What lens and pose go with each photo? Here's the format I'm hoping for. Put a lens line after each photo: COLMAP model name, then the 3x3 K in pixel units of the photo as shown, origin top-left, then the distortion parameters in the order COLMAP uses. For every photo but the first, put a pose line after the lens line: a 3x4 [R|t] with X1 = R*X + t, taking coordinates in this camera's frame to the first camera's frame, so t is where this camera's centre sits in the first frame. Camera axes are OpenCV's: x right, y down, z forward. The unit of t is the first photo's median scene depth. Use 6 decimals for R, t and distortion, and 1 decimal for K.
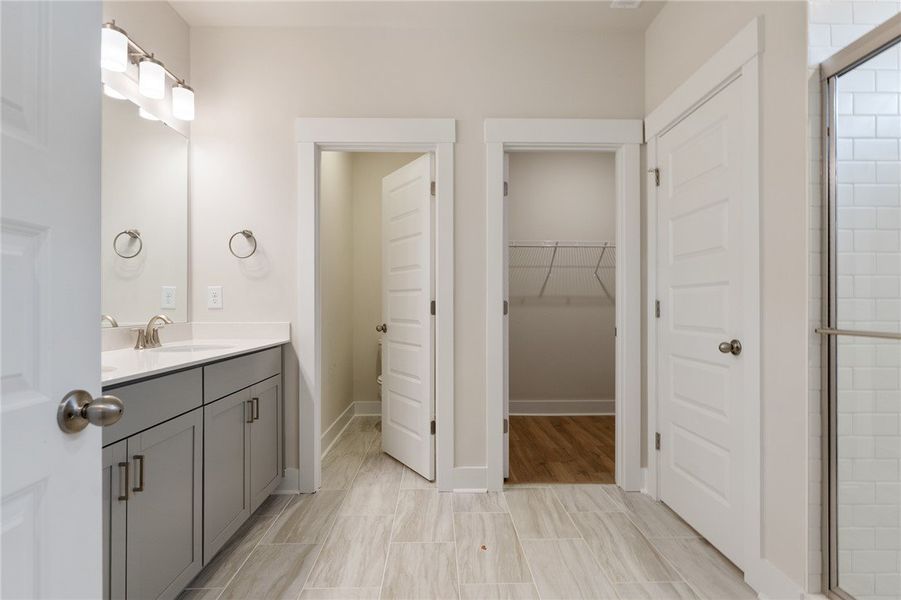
lens RADIAL K [[430.7, 0, 450.5], [0, 430.7, 300.0], [0, 0, 1]] dist [-0.004371, -0.000487]
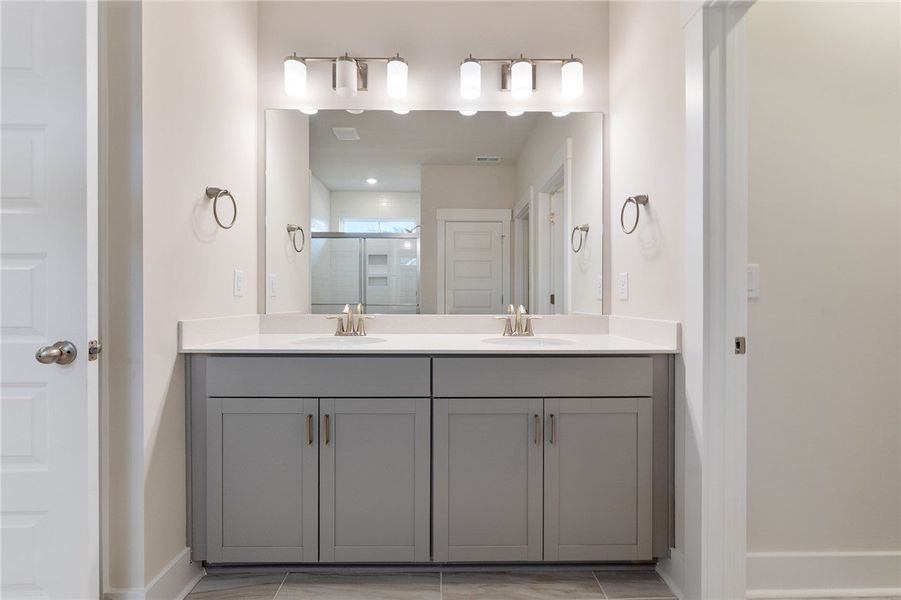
lens RADIAL K [[357.7, 0, 450.5], [0, 357.7, 300.0], [0, 0, 1]] dist [0.000600, -0.000001]
pose [[-0.001026, 0.008197, -0.999966, 0.182005], [0.014338, 0.999864, 0.008182, 0.013584], [0.999897, -0.014329, -0.001143, 0.809183]]
